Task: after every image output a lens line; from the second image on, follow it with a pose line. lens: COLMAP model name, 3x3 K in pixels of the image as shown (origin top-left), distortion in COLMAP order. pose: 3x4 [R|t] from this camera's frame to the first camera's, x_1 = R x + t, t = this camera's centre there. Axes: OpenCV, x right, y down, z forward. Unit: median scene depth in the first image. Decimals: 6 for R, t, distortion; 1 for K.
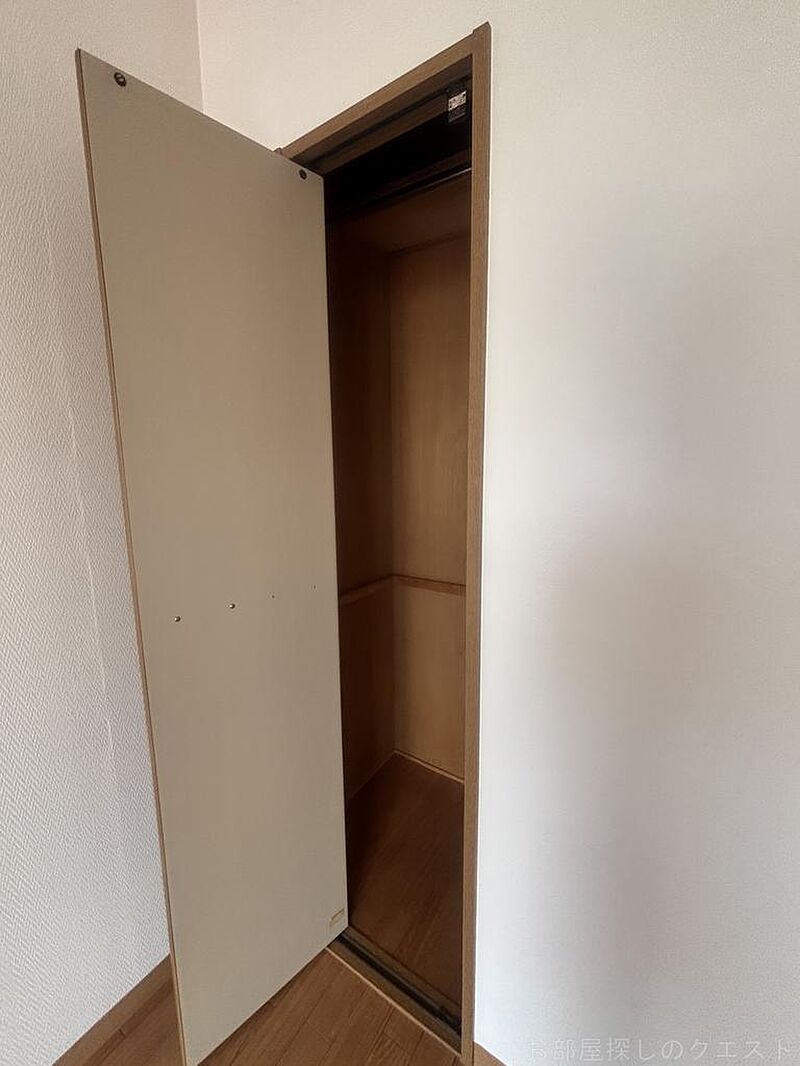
lens RADIAL K [[433.7, 0, 396.2], [0, 433.7, 532.2], [0, 0, 1]] dist [0.000011, -0.001187]
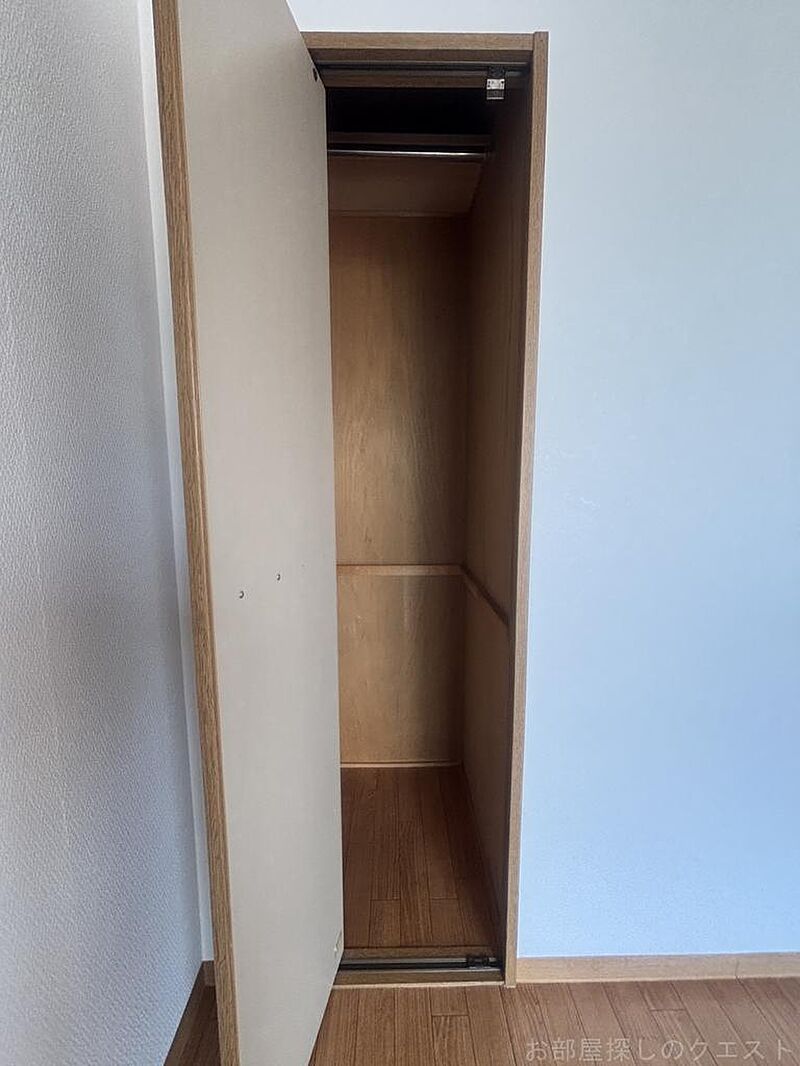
lens RADIAL K [[433.7, 0, 398.1], [0, 433.7, 533.4], [0, 0, 1]] dist [0.000011, -0.001187]
pose [[0.818123, -0.066907, 0.571137, -0.624479], [0.085618, 0.996310, -0.005927, 0.112976], [-0.568634, 0.053749, 0.820833, 0.233453]]
